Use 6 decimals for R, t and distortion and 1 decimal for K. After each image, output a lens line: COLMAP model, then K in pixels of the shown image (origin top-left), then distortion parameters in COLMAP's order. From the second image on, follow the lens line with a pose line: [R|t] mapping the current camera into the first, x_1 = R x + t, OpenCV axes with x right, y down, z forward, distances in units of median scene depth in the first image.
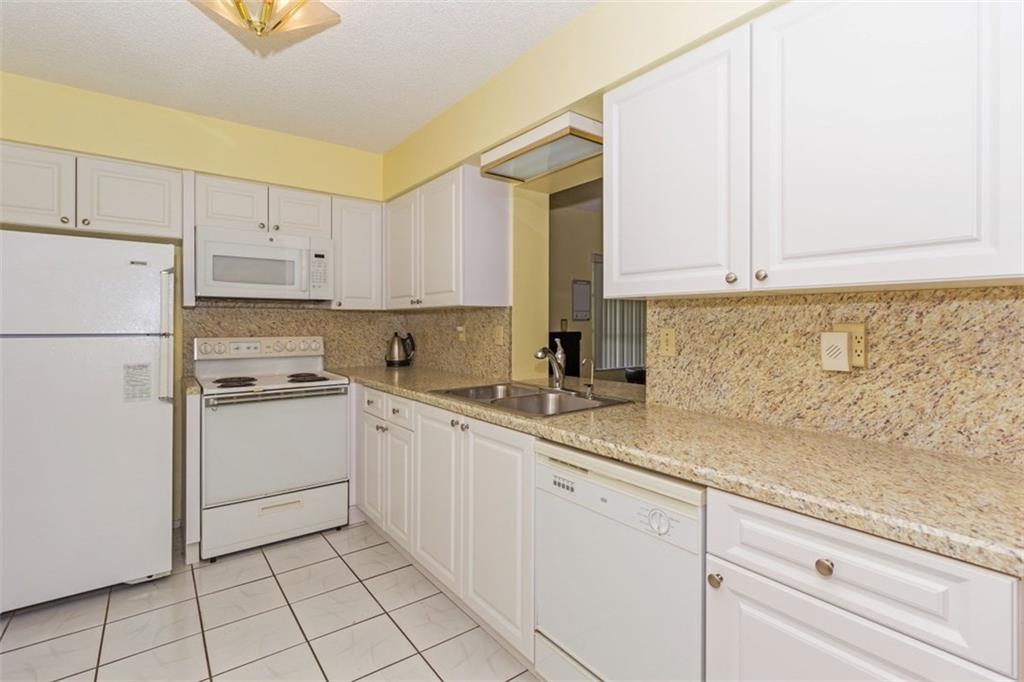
lens RADIAL K [[478.2, 0, 517.7], [0, 478.2, 322.0], [0, 0, 1]] dist [0.001146, 0.001219]
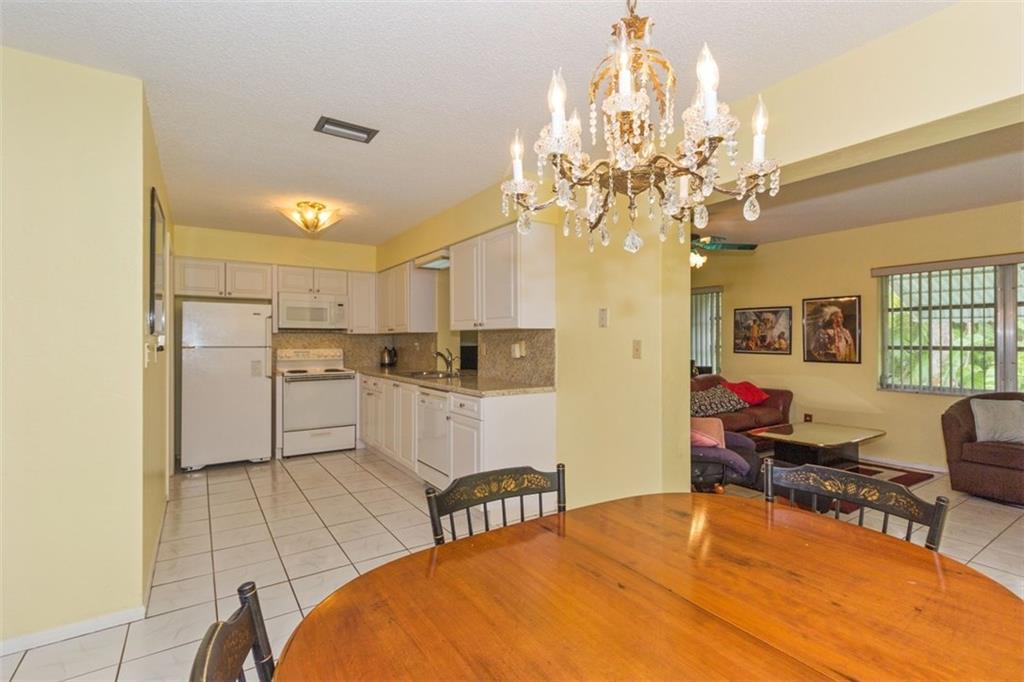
lens RADIAL K [[478.2, 0, 525.4], [0, 478.2, 338.4], [0, 0, 1]] dist [0.001146, 0.001219]
pose [[0.998518, -0.003574, -0.054305, 0.507925], [0.003391, 0.999988, -0.003469, -0.000512], [0.054317, 0.003279, 0.998518, -1.028263]]
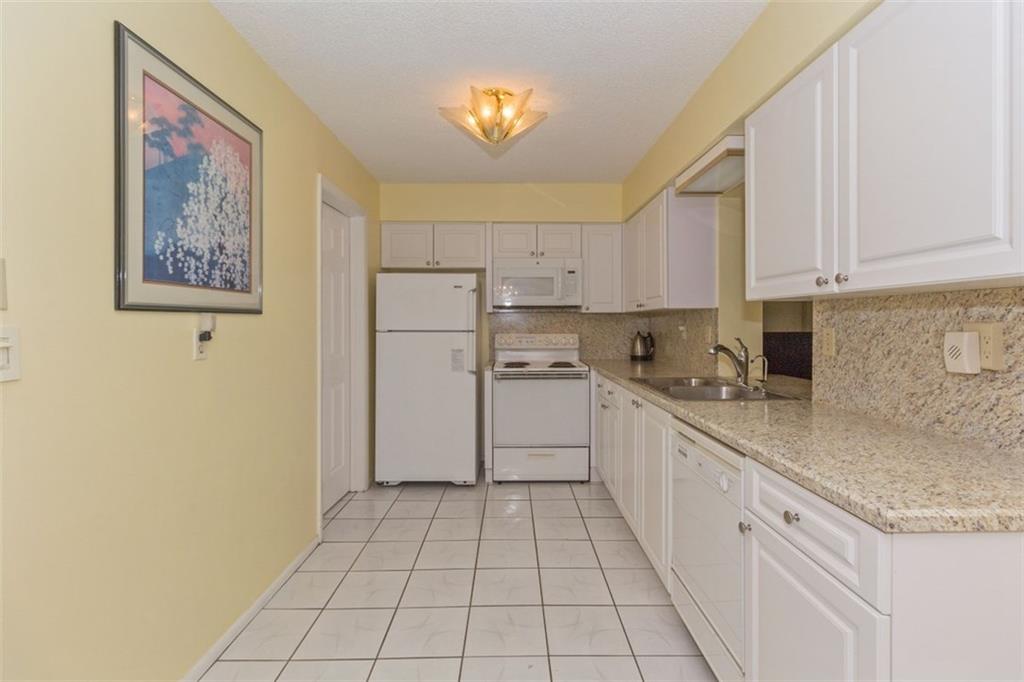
lens RADIAL K [[478.2, 0, 515.1], [0, 478.2, 323.7], [0, 0, 1]] dist [0.001146, 0.001219]
pose [[0.798481, -0.002422, -0.602016, 0.310281], [0.004069, 0.999991, 0.001373, 0.000140], [0.602007, -0.003546, 0.798483, -0.162858]]
